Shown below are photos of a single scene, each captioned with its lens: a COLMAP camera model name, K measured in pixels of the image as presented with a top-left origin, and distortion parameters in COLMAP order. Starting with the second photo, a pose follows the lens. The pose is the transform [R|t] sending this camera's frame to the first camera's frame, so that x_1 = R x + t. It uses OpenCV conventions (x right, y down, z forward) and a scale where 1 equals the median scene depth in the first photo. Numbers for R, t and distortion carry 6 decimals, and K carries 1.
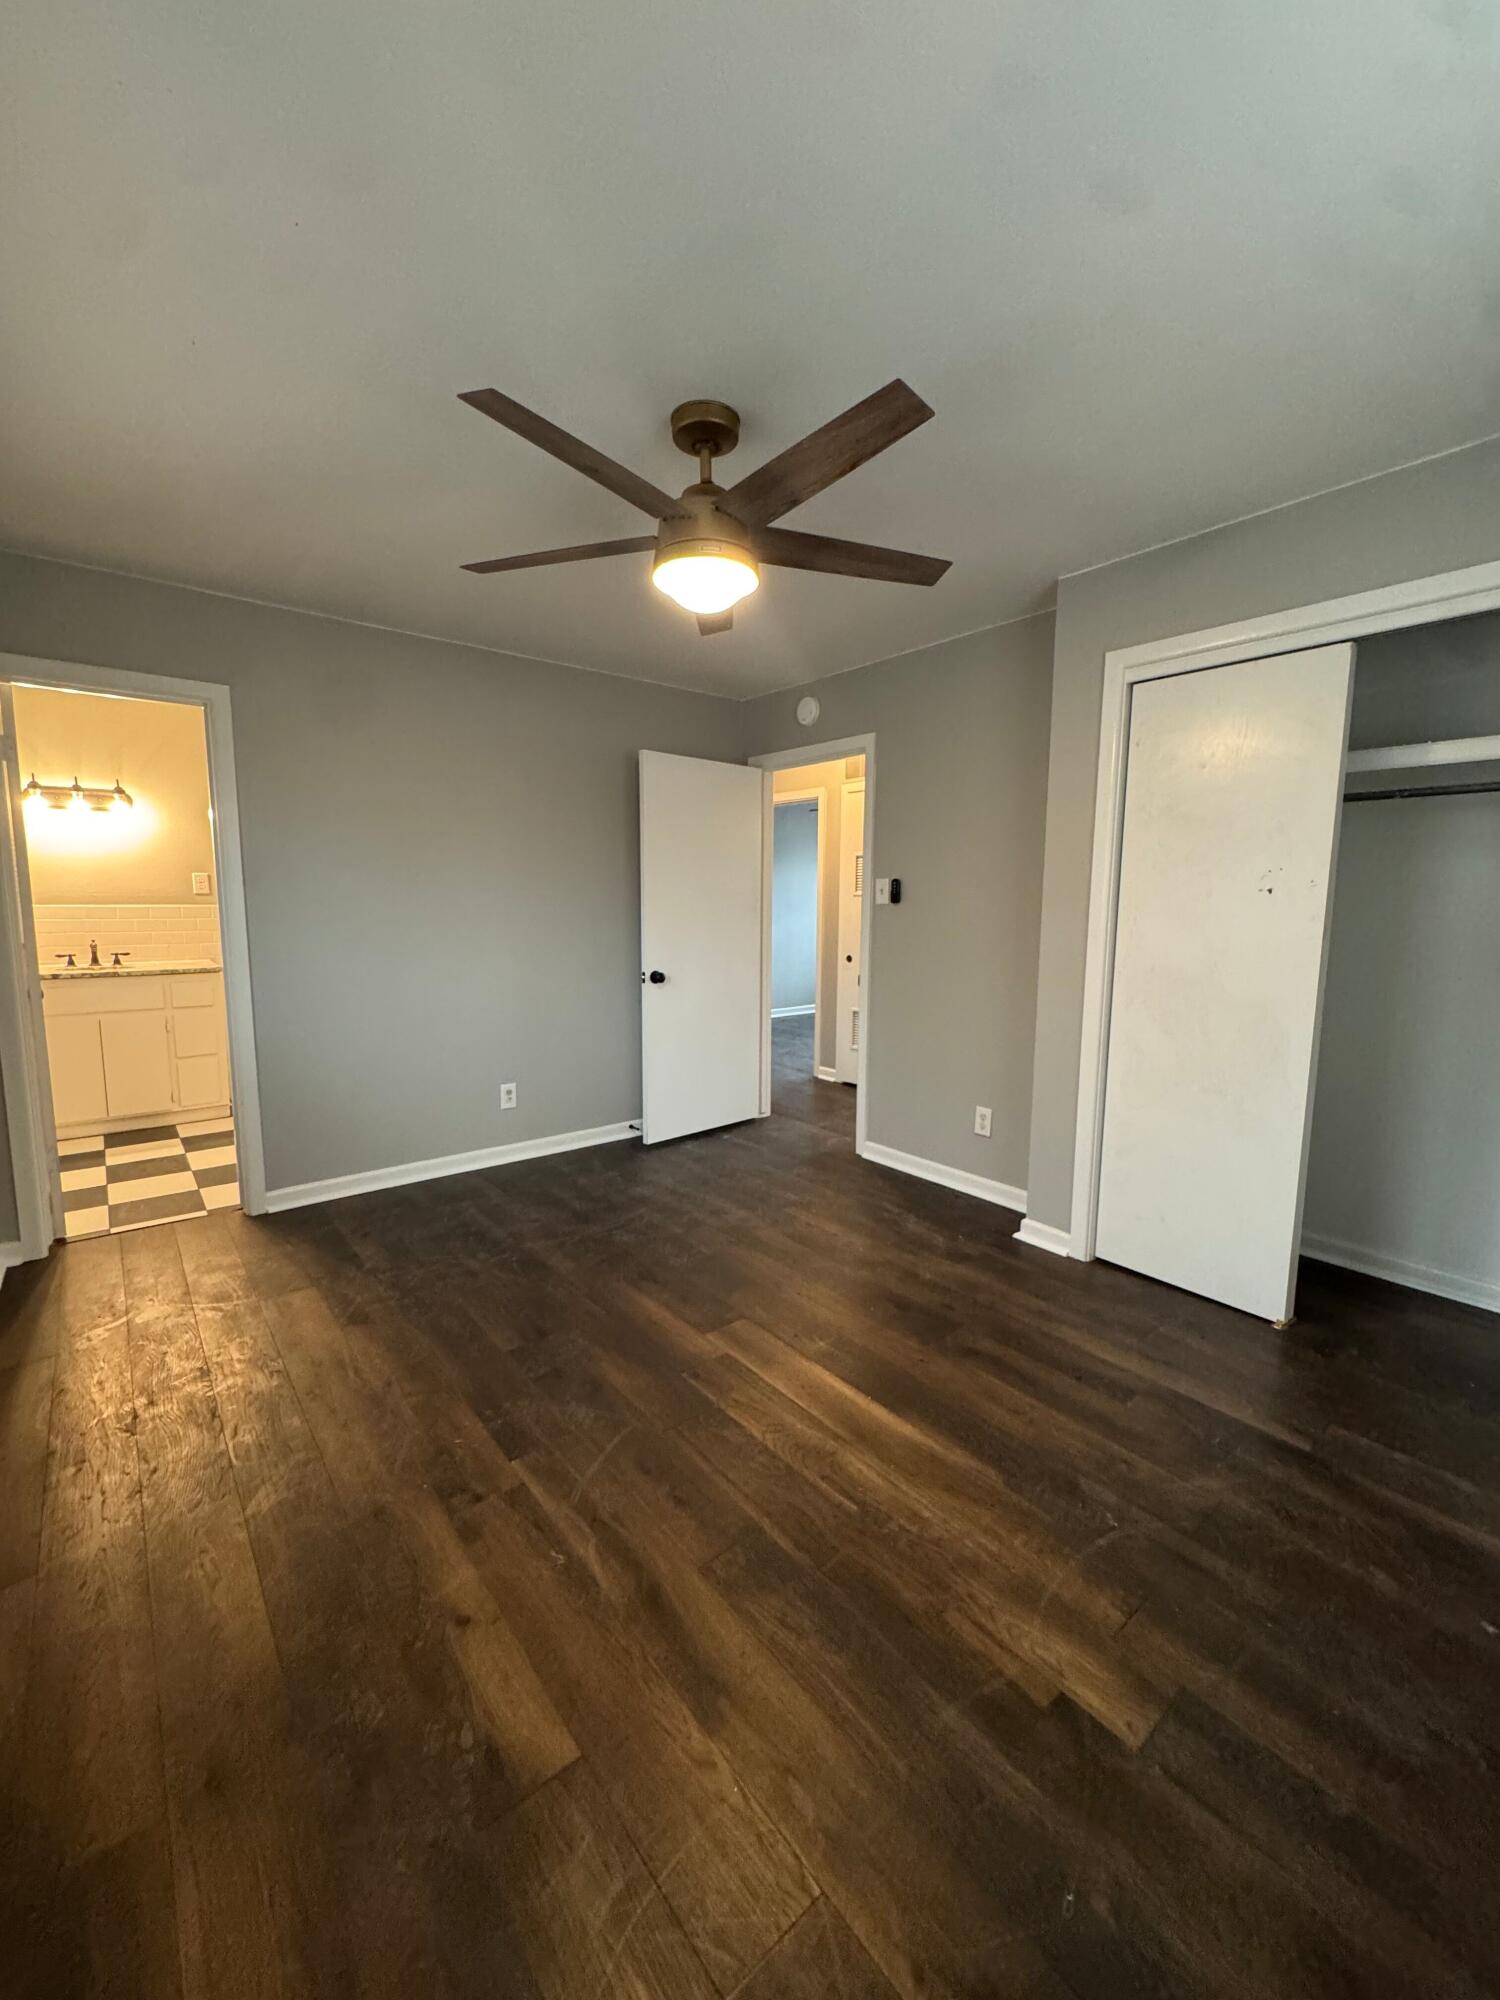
lens RADIAL K [[797.2, 0, 750.0], [0, 797.2, 1000.0], [0, 0, 1]] dist [-0.010917, -0.000014]
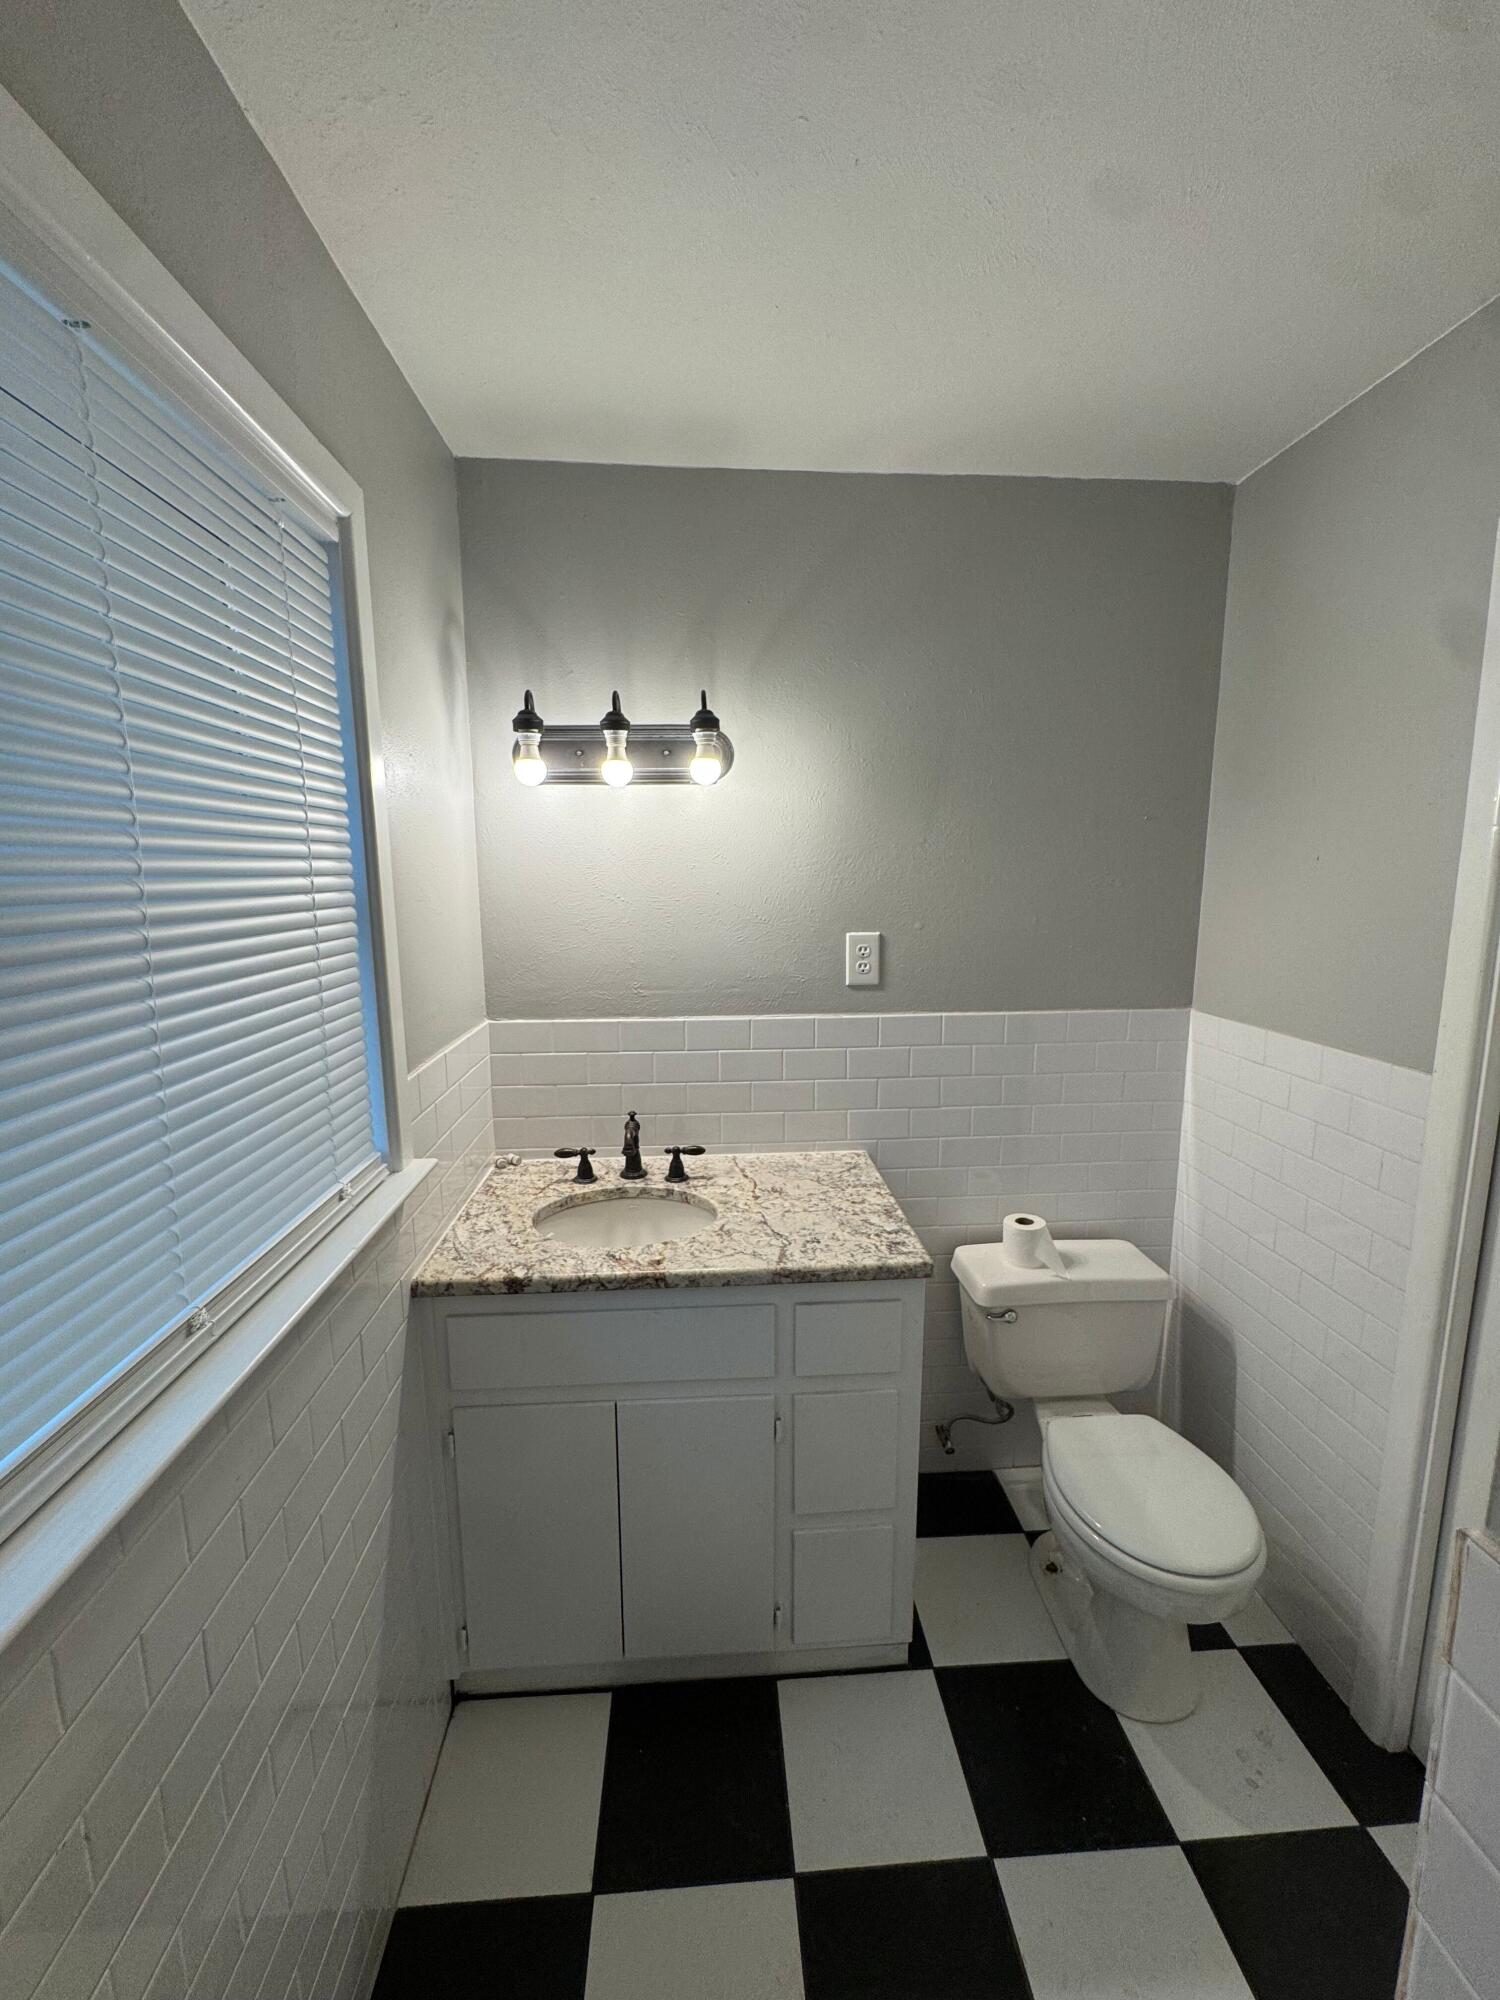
lens RADIAL K [[813.1, 0, 750.0], [0, 813.1, 1000.0], [0, 0, 1]] dist [0.052986, -0.000152]
pose [[0.809176, 0.083048, -0.581668, -0.555212], [-0.064236, 0.996531, 0.052921, -0.159772], [0.584045, -0.005458, 0.811703, 0.710272]]
